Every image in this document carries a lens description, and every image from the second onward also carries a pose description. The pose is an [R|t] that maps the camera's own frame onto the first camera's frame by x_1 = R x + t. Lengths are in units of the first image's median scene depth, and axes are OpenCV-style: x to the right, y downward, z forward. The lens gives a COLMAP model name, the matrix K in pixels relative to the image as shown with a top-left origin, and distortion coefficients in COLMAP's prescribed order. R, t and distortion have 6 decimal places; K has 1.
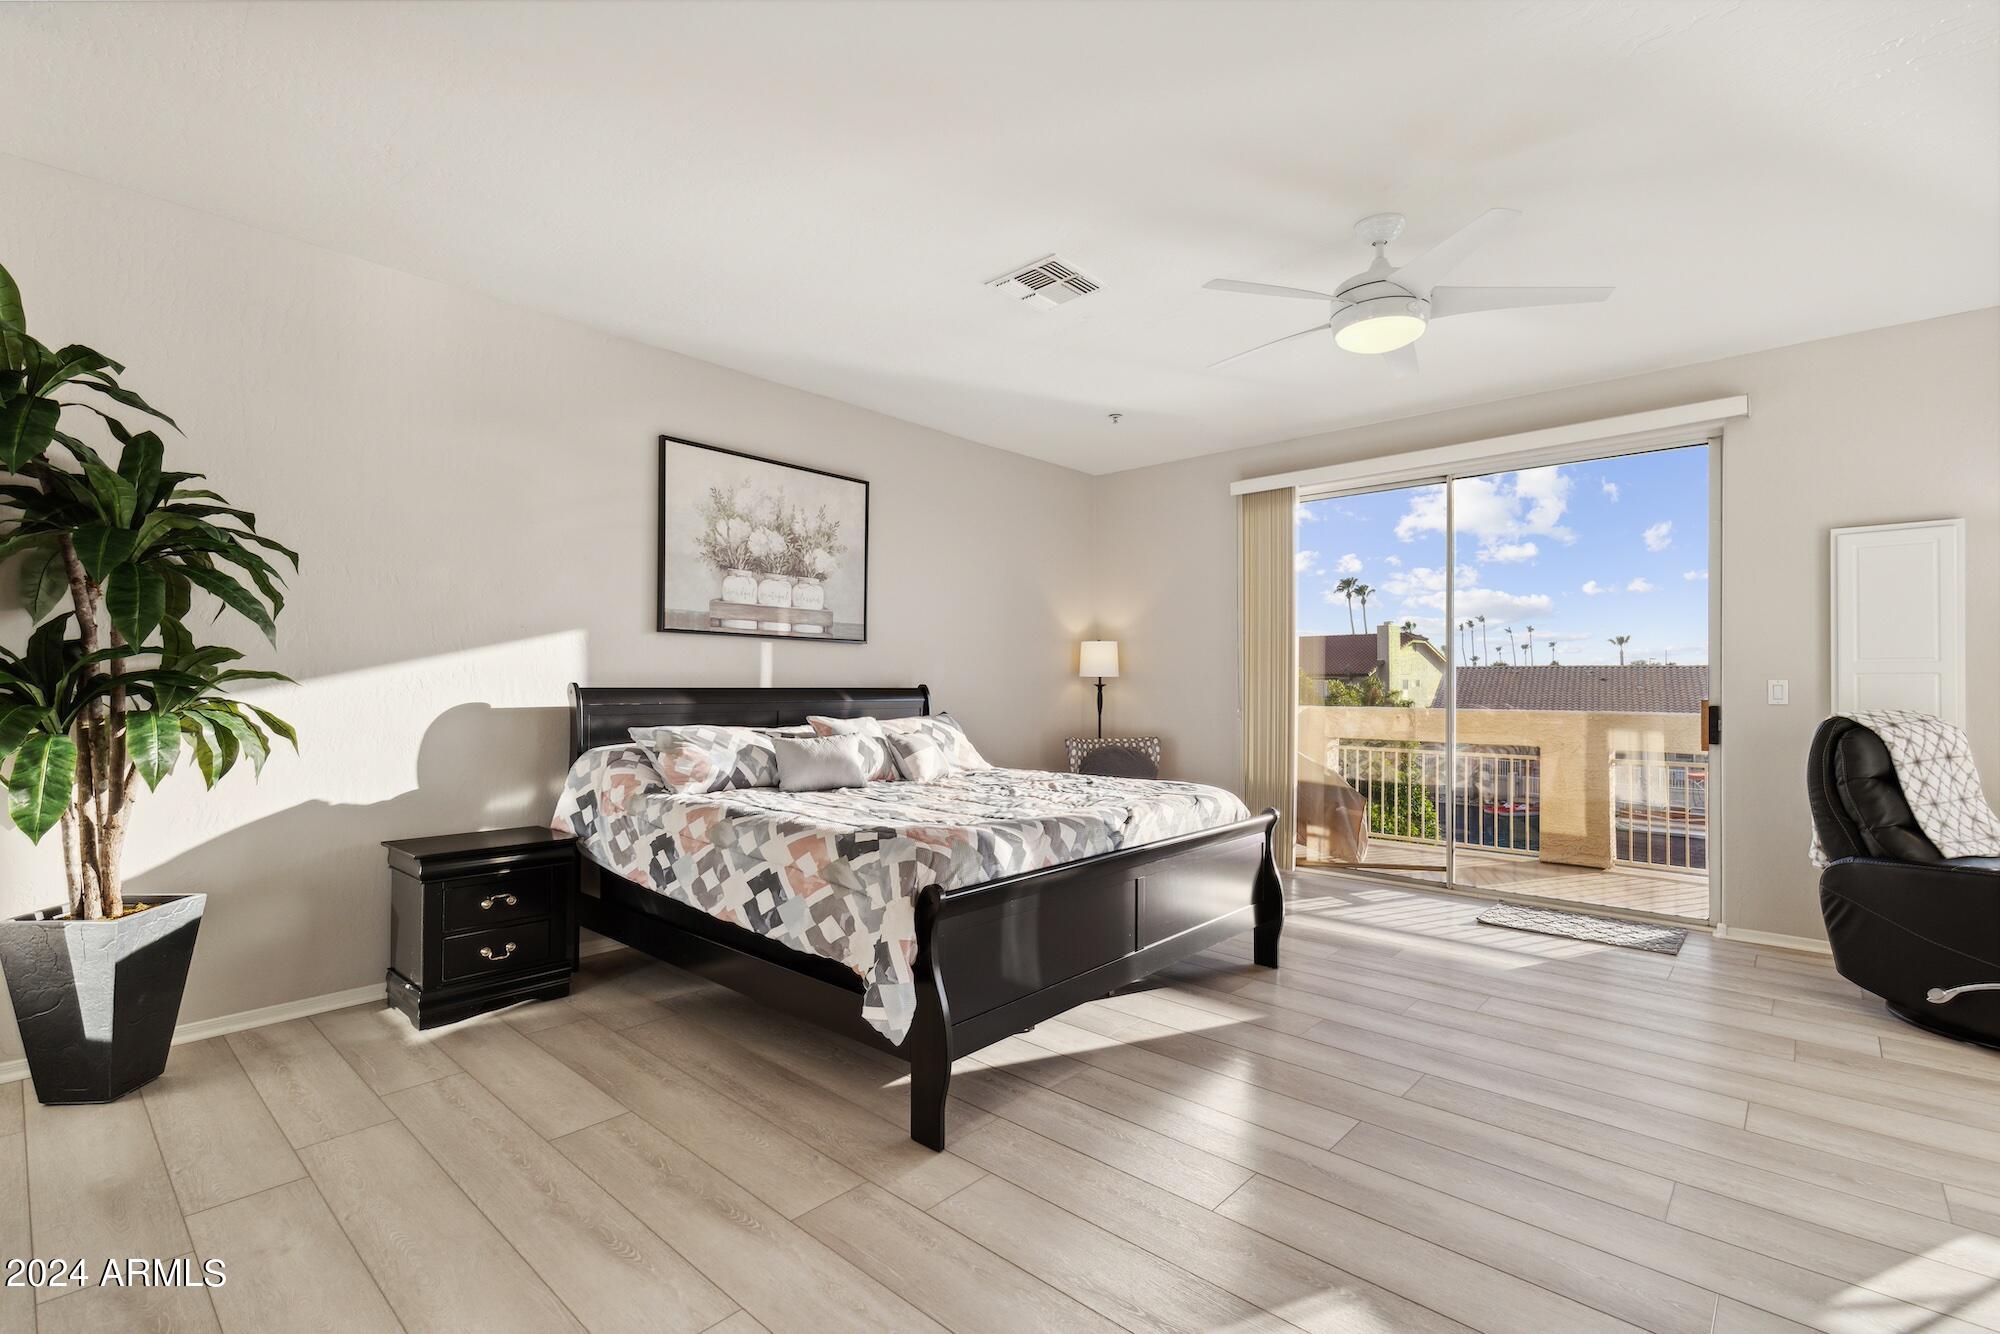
lens RADIAL K [[907.6, 0, 998.5], [0, 907.6, 658.9], [0, 0, 1]] dist [0.020031, -0.000169]
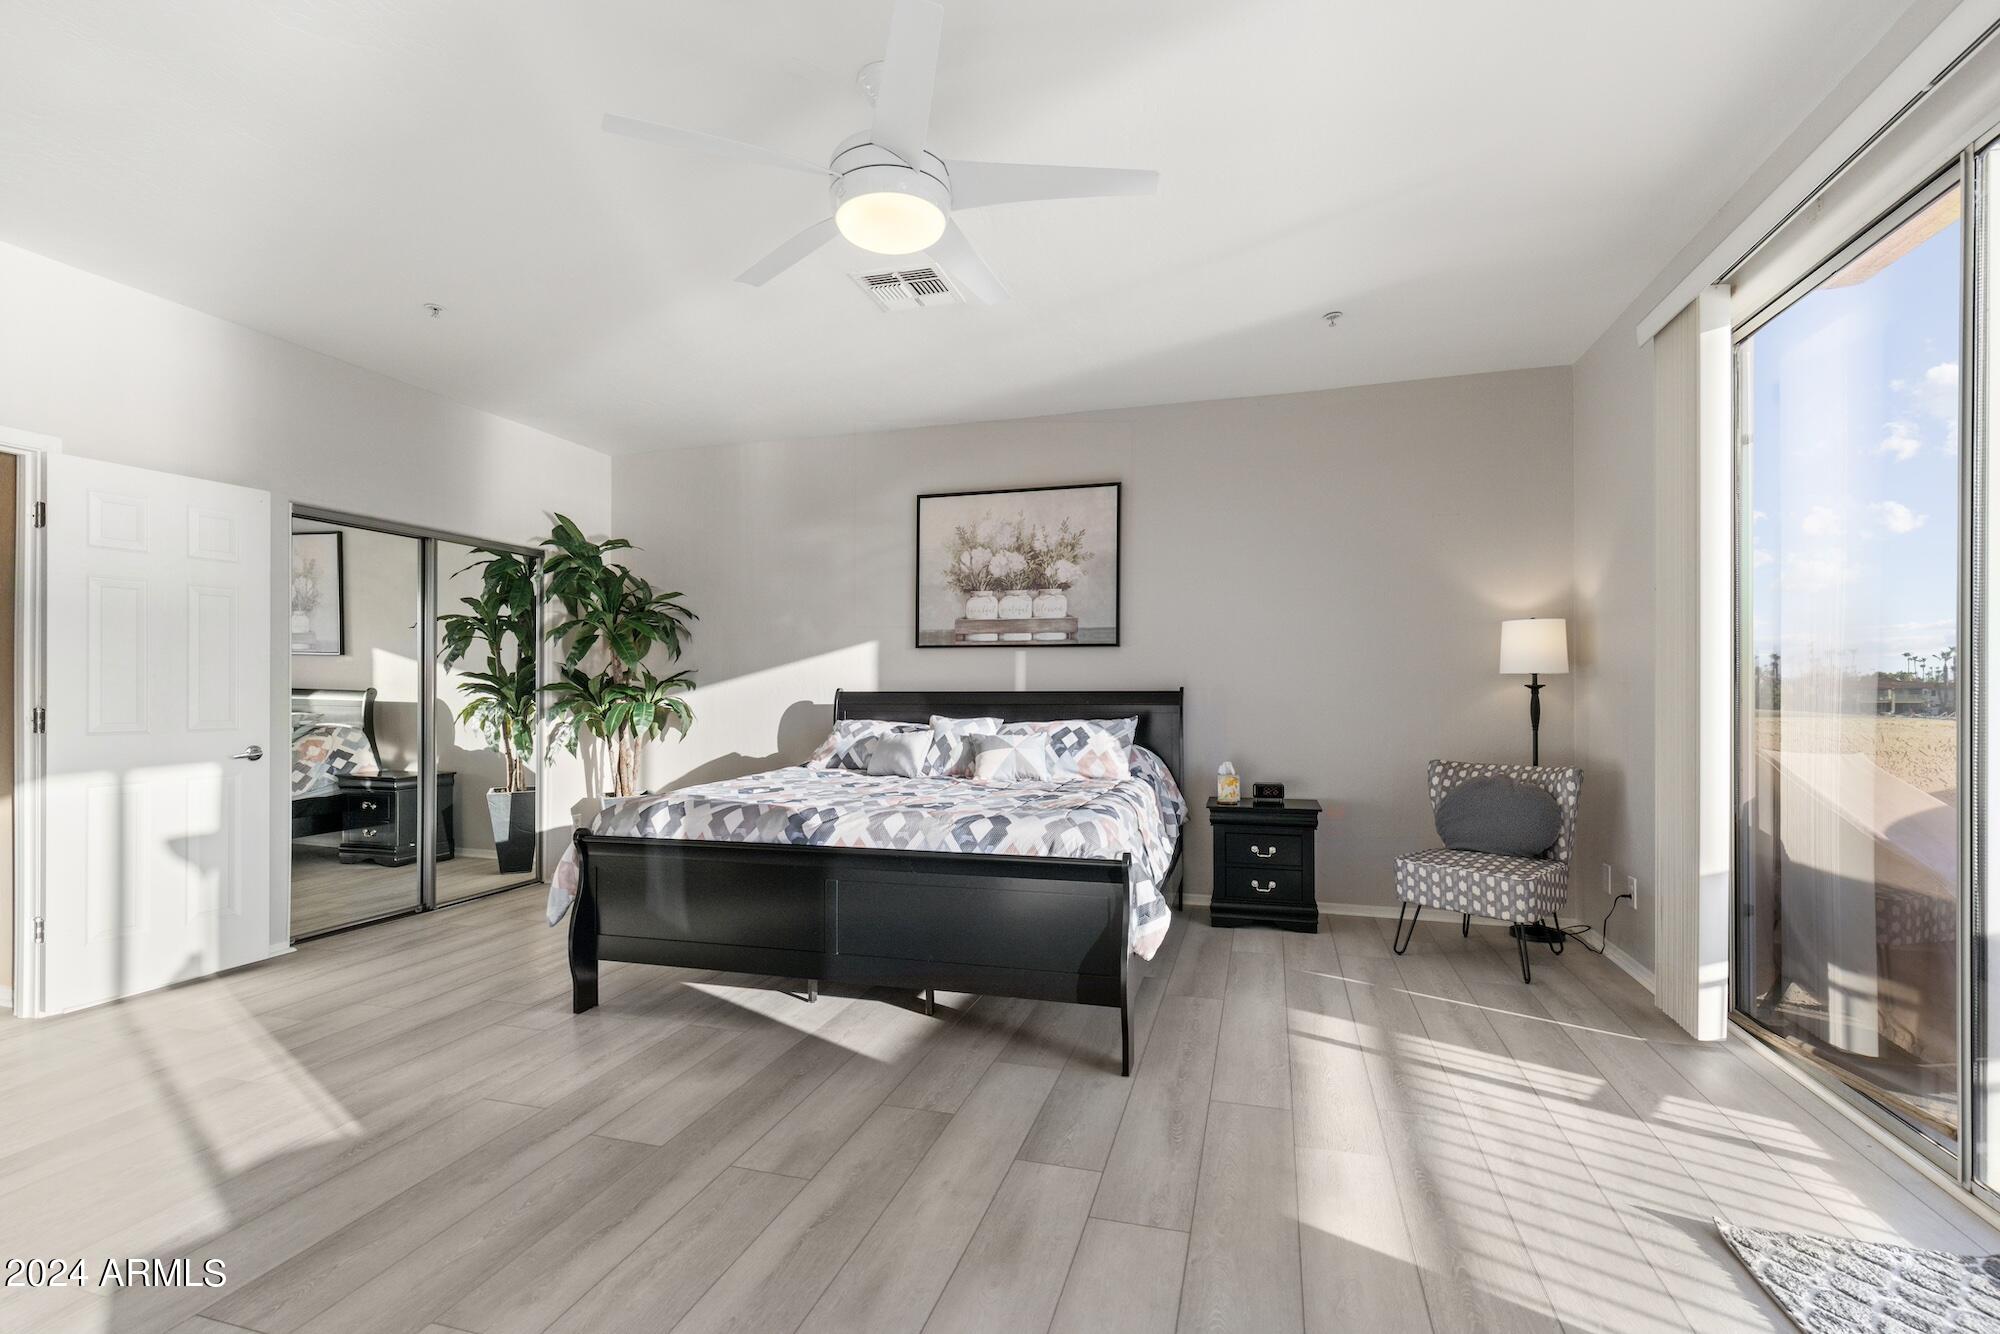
lens RADIAL K [[903.8, 0, 993.9], [0, 903.8, 688.4], [0, 0, 1]] dist [0.007880, -0.000684]
pose [[0.429406, -0.005727, -0.903093, 0.761069], [0.031125, 0.999480, 0.008461, 0.018328], [0.902575, -0.031742, 0.429361, 0.496070]]
